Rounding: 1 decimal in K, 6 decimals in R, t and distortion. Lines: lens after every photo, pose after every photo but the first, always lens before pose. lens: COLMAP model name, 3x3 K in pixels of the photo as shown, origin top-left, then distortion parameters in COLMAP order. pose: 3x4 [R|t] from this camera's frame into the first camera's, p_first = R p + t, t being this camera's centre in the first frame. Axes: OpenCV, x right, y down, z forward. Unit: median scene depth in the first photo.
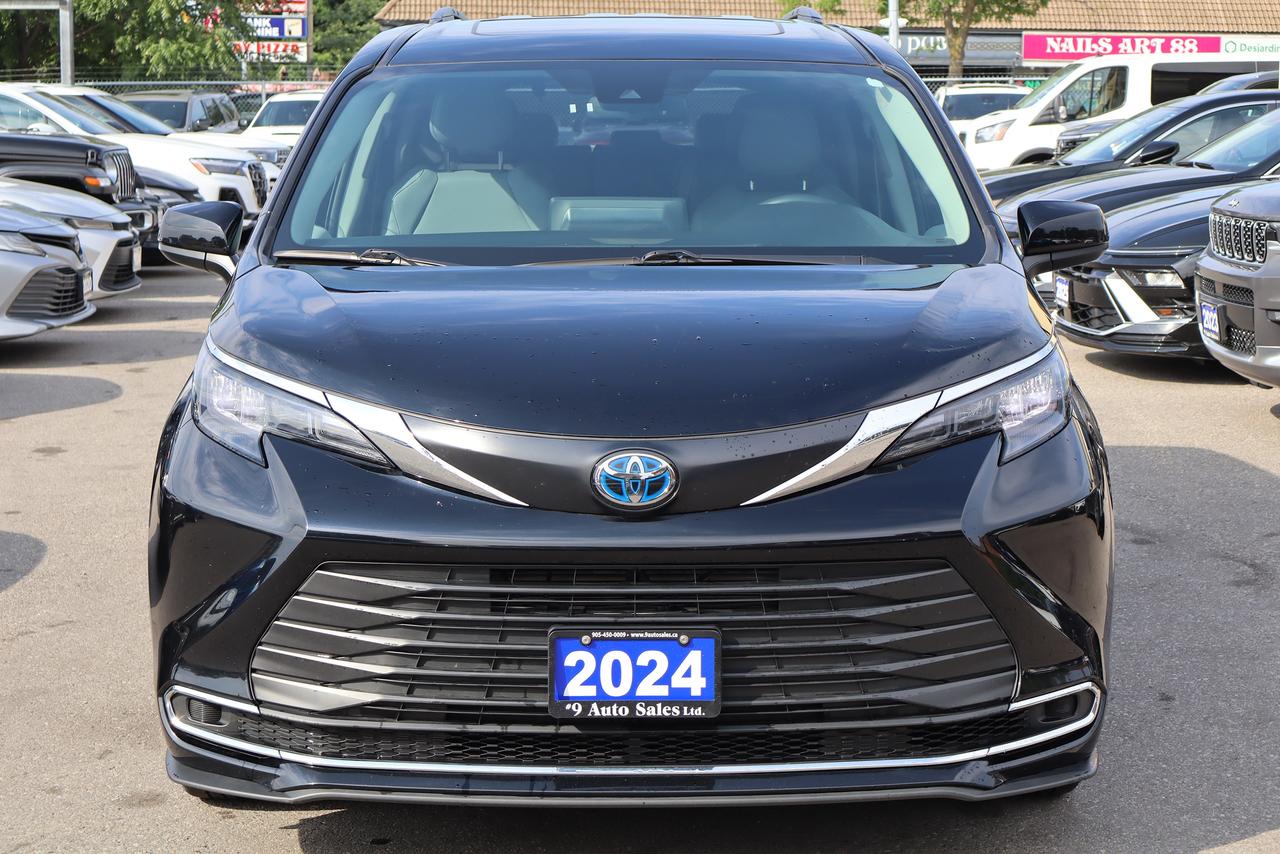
lens RADIAL K [[2522.5, 0, 640.0], [0, 2522.5, 427.0], [0, 0, 1]] dist [-0.008120, -0.063052]
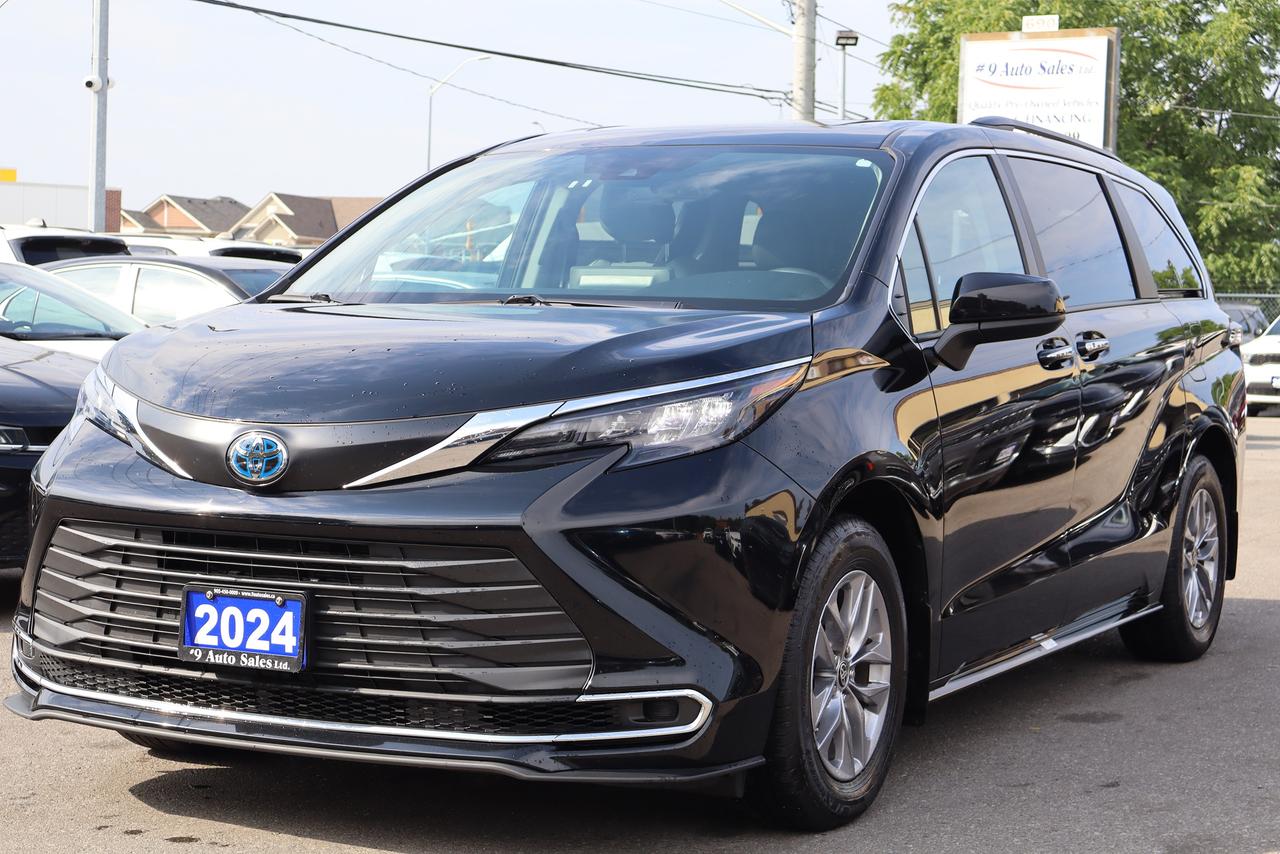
lens RADIAL K [[2386.6, 0, 640.0], [0, 2386.6, 427.0], [0, 0, 1]] dist [0.015446, 0.162271]
pose [[0.881057, 0.038294, -0.471457, 0.658965], [-0.080747, 0.994264, -0.070141, 0.068437], [0.466067, 0.099867, 0.879095, 0.124990]]
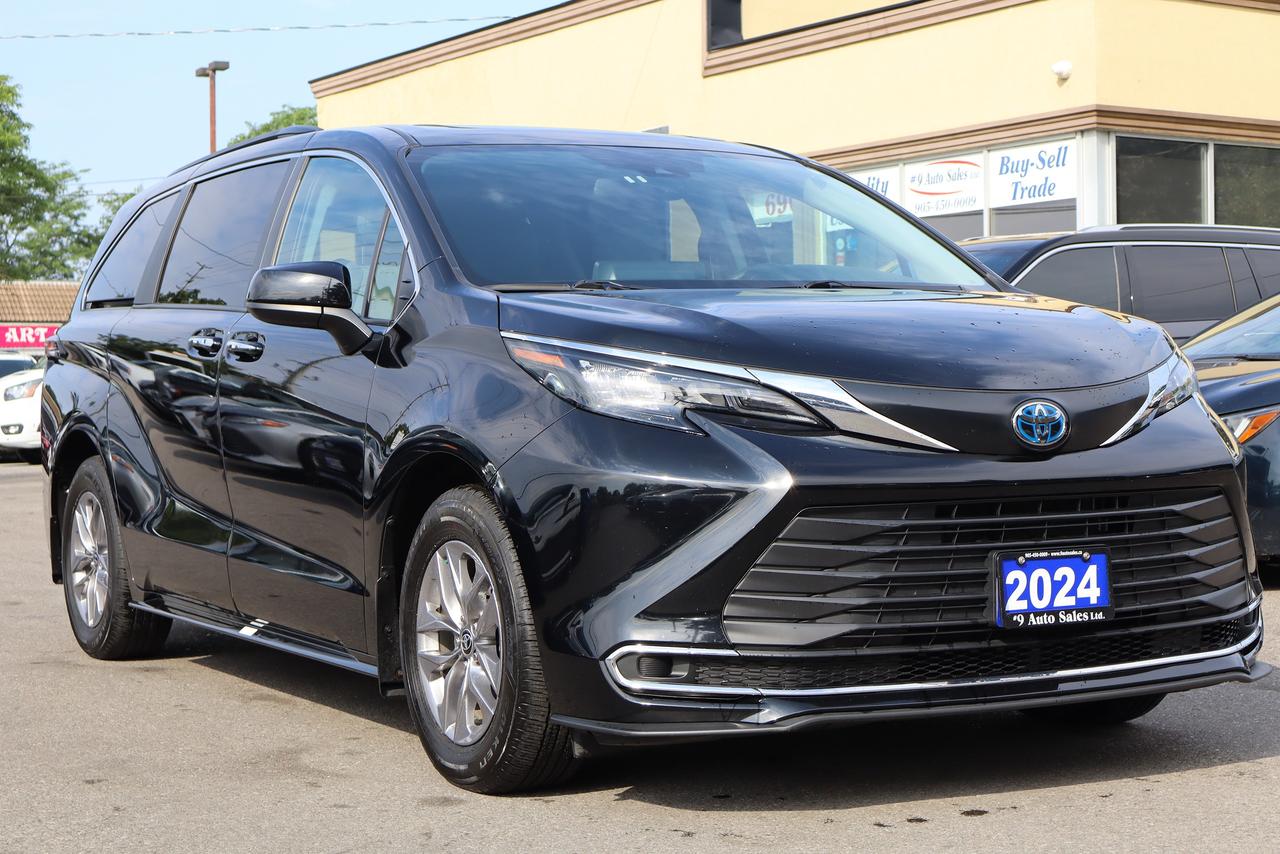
lens RADIAL K [[2309.3, 0, 640.0], [0, 2309.3, 427.0], [0, 0, 1]] dist [0.013532, -0.039217]
pose [[0.877945, -0.023719, 0.478173, -0.686277], [0.080390, 0.991895, -0.098398, 0.113810], [-0.471963, 0.124829, 0.872736, 0.136742]]
